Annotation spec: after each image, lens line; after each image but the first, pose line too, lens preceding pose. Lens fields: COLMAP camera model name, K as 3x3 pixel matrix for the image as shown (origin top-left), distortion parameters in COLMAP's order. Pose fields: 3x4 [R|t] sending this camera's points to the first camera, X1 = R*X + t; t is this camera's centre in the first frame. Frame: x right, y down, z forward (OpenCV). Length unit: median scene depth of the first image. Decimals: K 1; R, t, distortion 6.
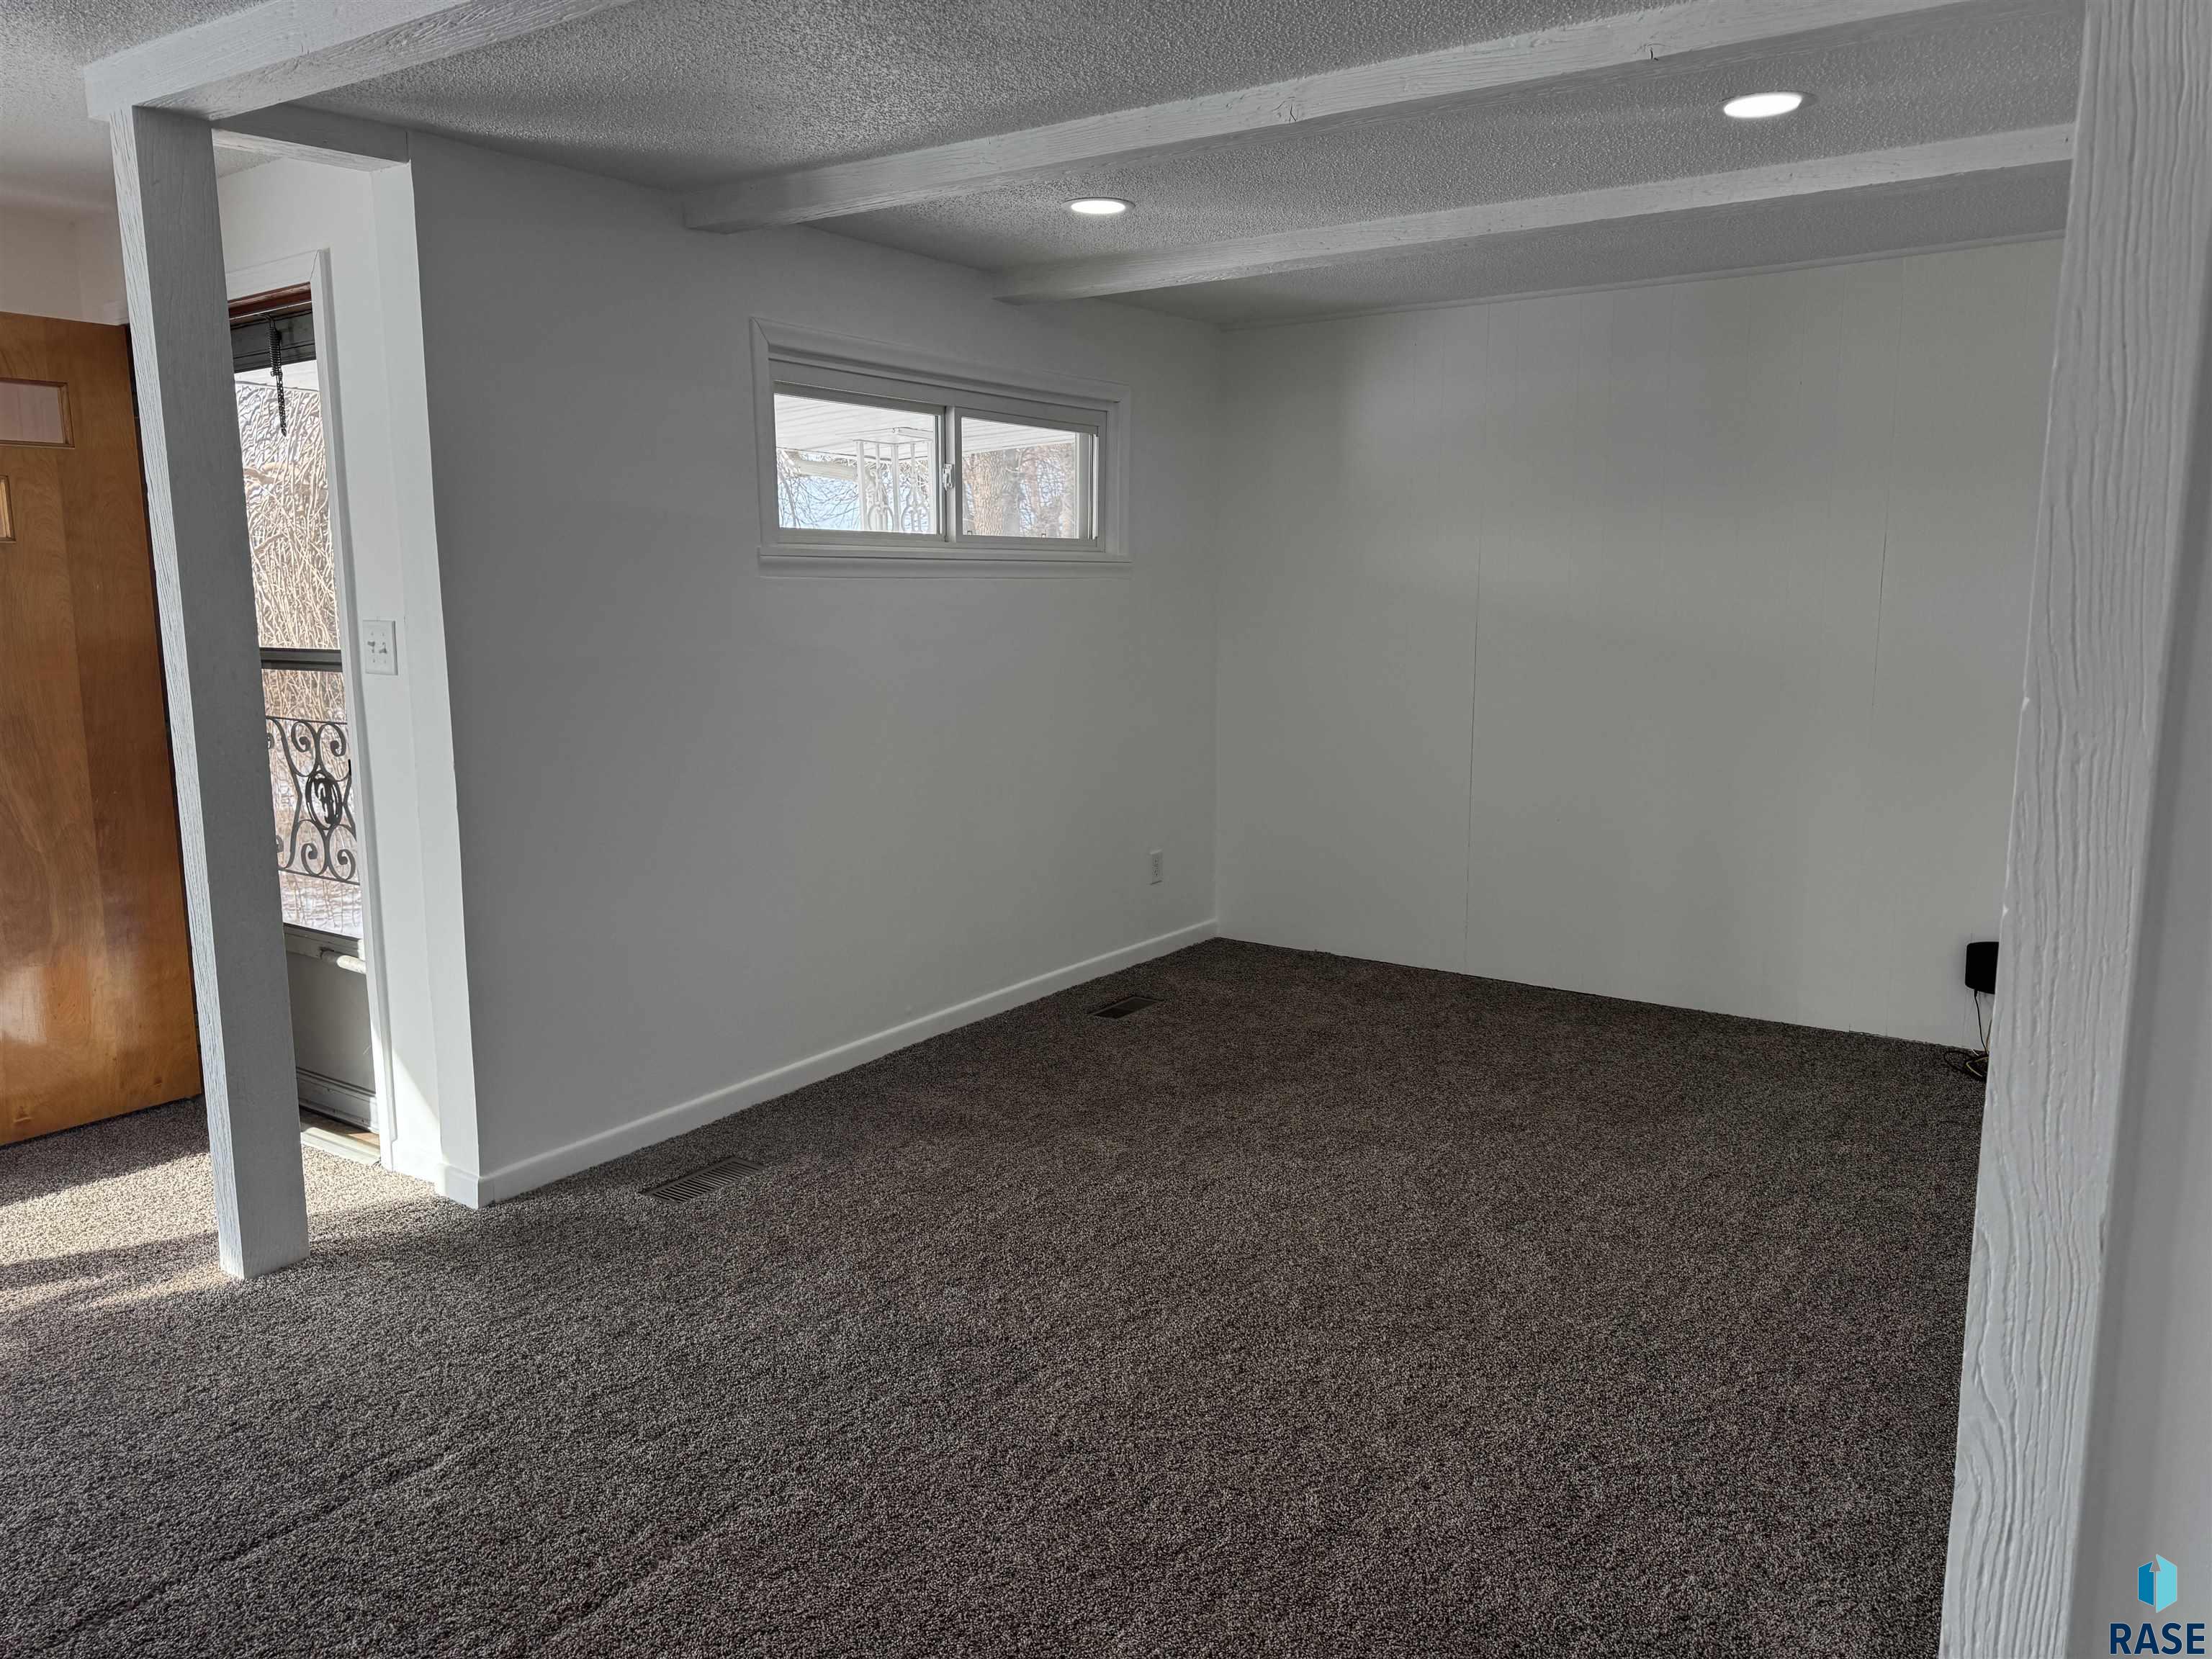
lens RADIAL K [[1542.1, 0, 1029.7], [0, 1542.1, 835.3], [0, 0, 1]] dist [0.065597, -0.080787]
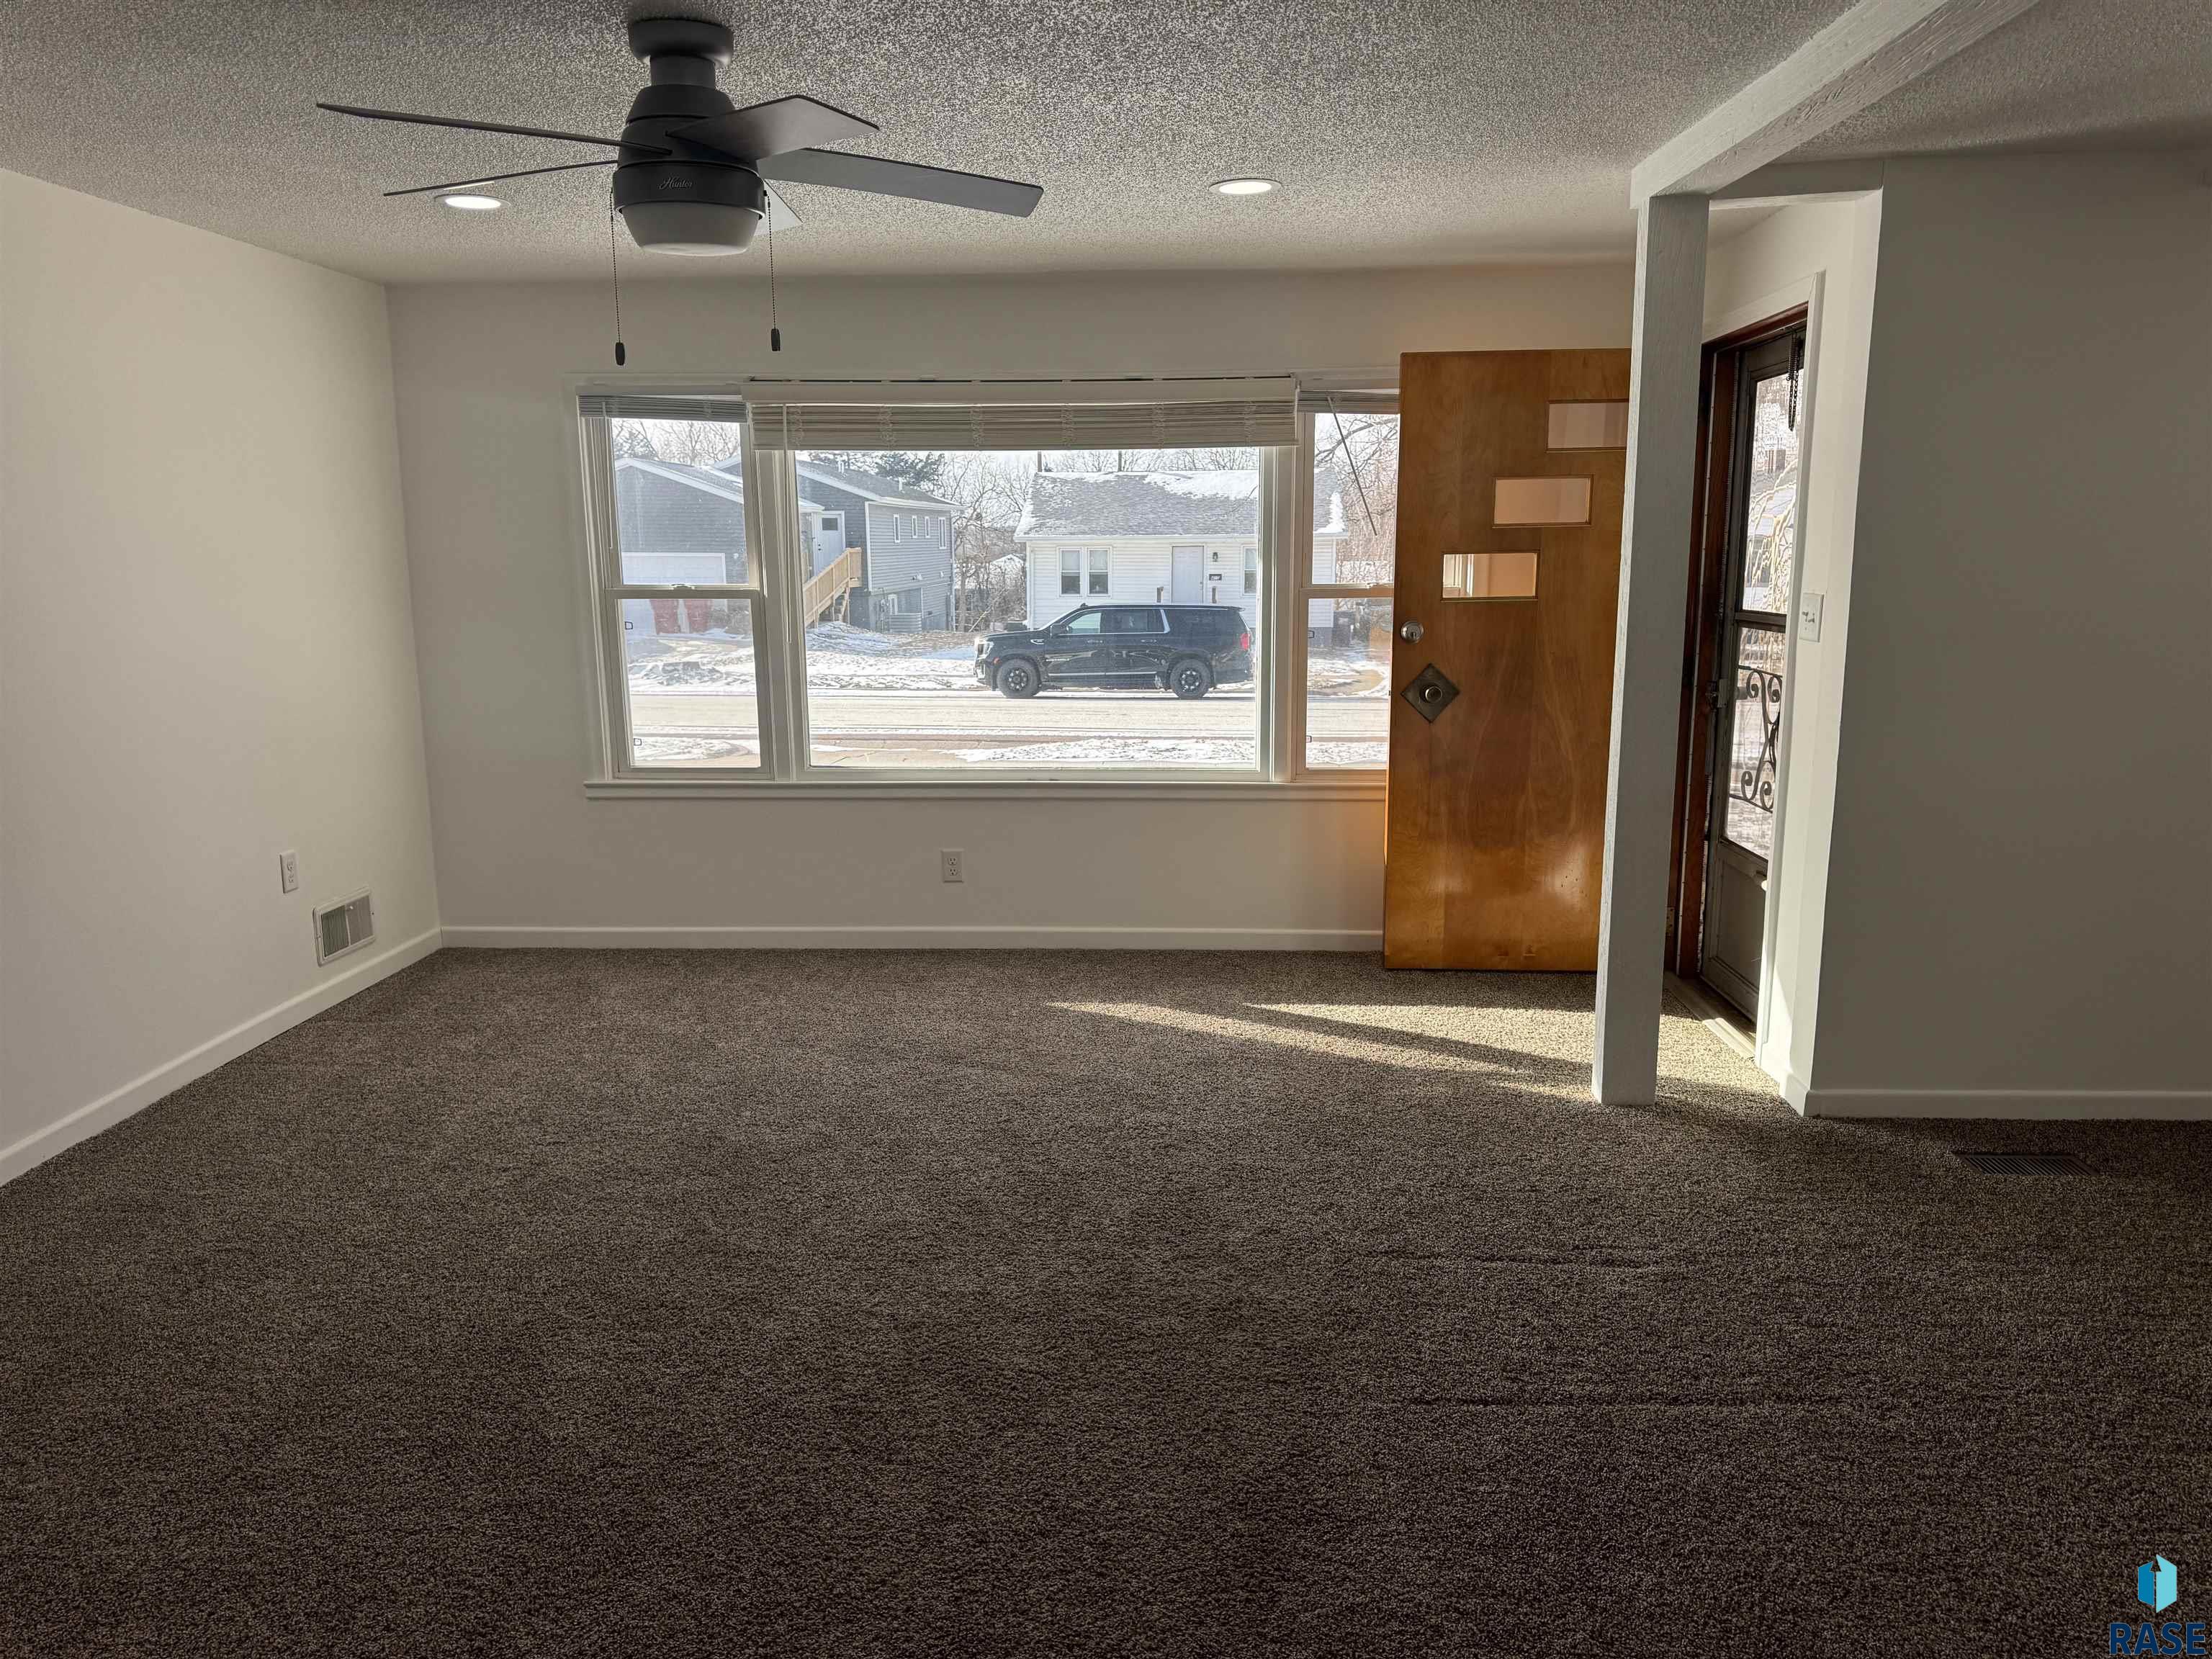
lens RADIAL K [[1542.1, 0, 1118.2], [0, 1542.1, 832.7], [0, 0, 1]] dist [0.065597, -0.080787]
pose [[0.545600, 0.156253, -0.823350, 0.301575], [-0.128421, 0.986449, 0.102107, -0.017097], [0.828148, 0.050026, 0.558273, -0.061939]]
